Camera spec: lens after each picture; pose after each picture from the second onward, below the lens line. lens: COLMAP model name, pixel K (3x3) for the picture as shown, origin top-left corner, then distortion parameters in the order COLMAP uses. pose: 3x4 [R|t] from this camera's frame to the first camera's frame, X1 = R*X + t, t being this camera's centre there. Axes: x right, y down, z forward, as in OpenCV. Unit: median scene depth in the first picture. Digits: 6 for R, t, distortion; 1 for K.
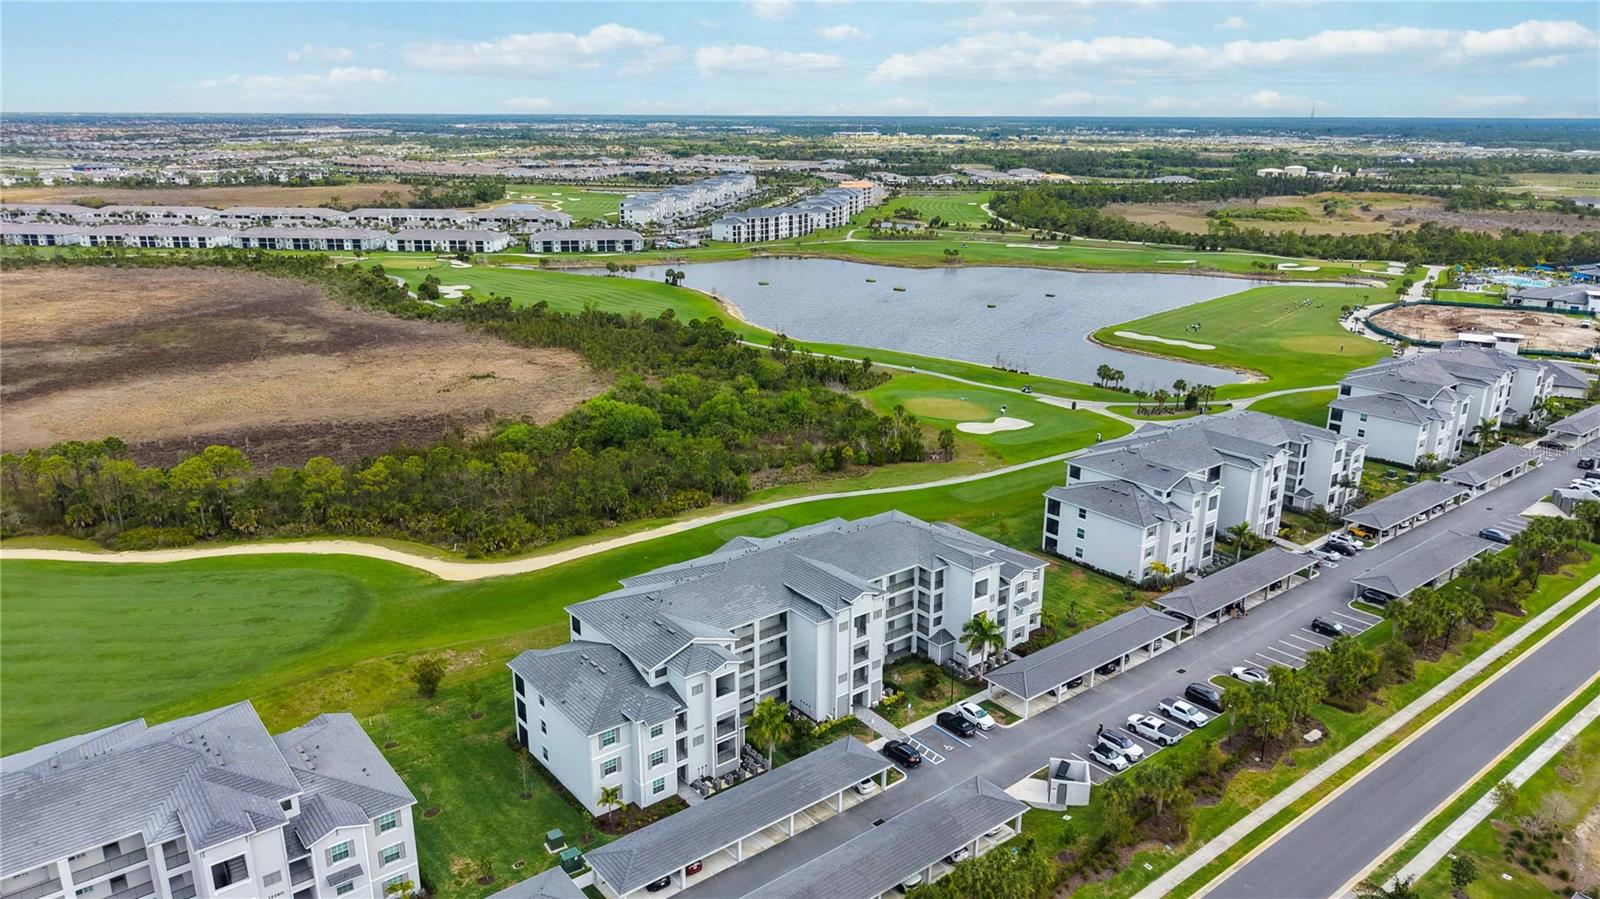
lens RADIAL K [[1058.8, 0, 786.3], [0, 1058.8, 447.3], [0, 0, 1]] dist [0.027457, -0.027490]
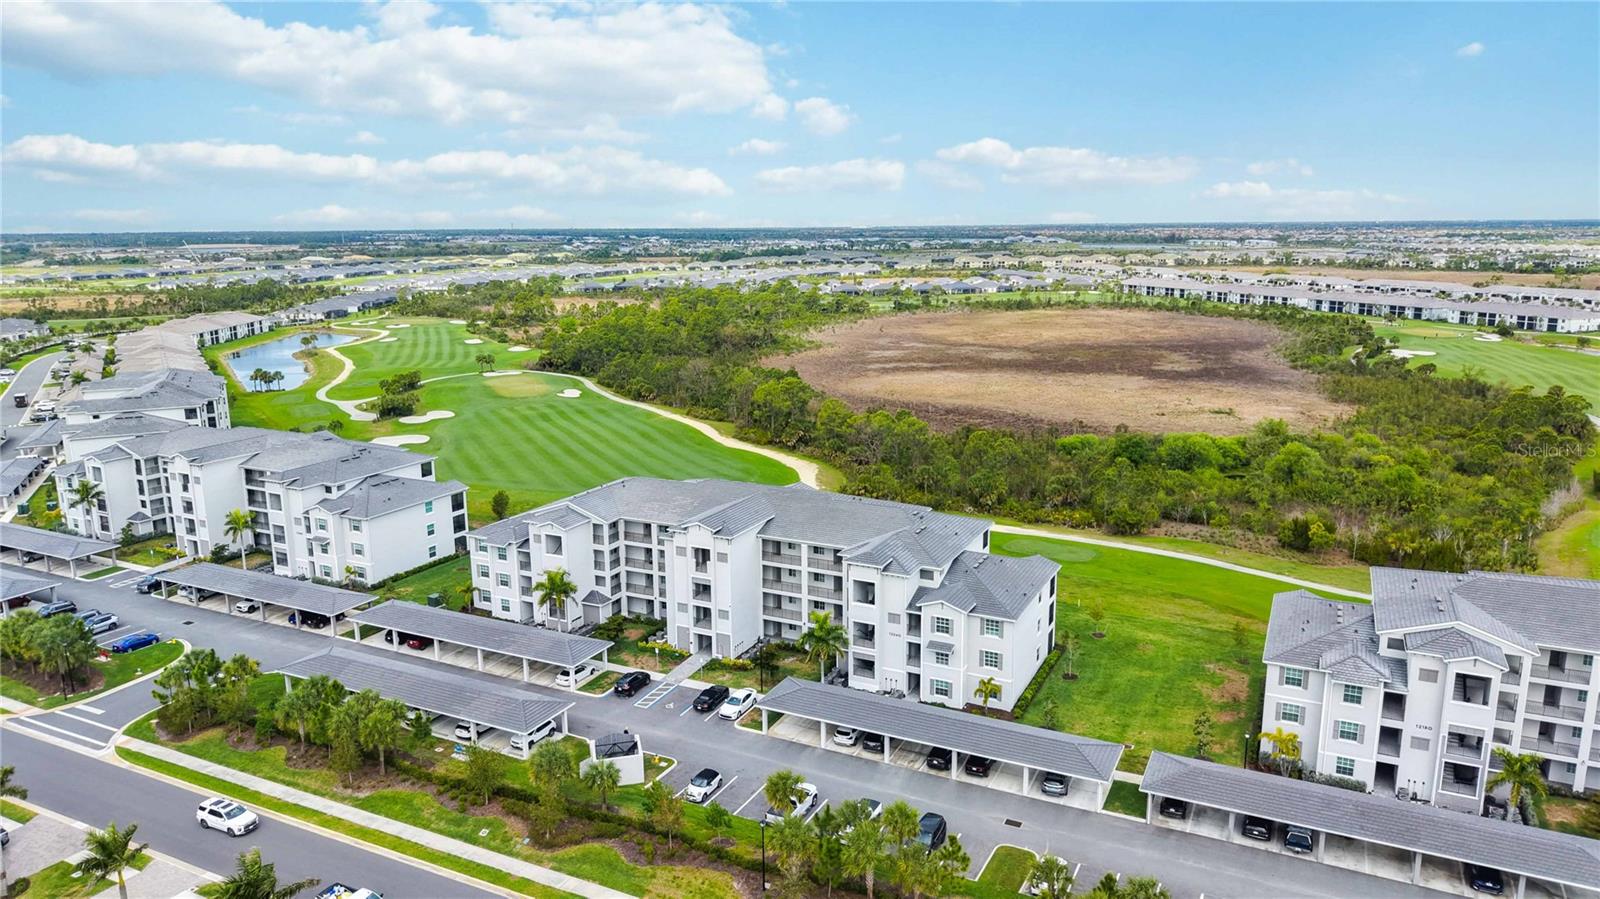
lens RADIAL K [[1058.8, 0, 824.8], [0, 1058.8, 442.9], [0, 0, 1]] dist [0.027457, -0.027490]
pose [[0.445547, 0.172336, -0.878514, 0.596606], [-0.256485, 0.964735, 0.059171, -0.010036], [0.857731, 0.198962, 0.474037, 0.403349]]
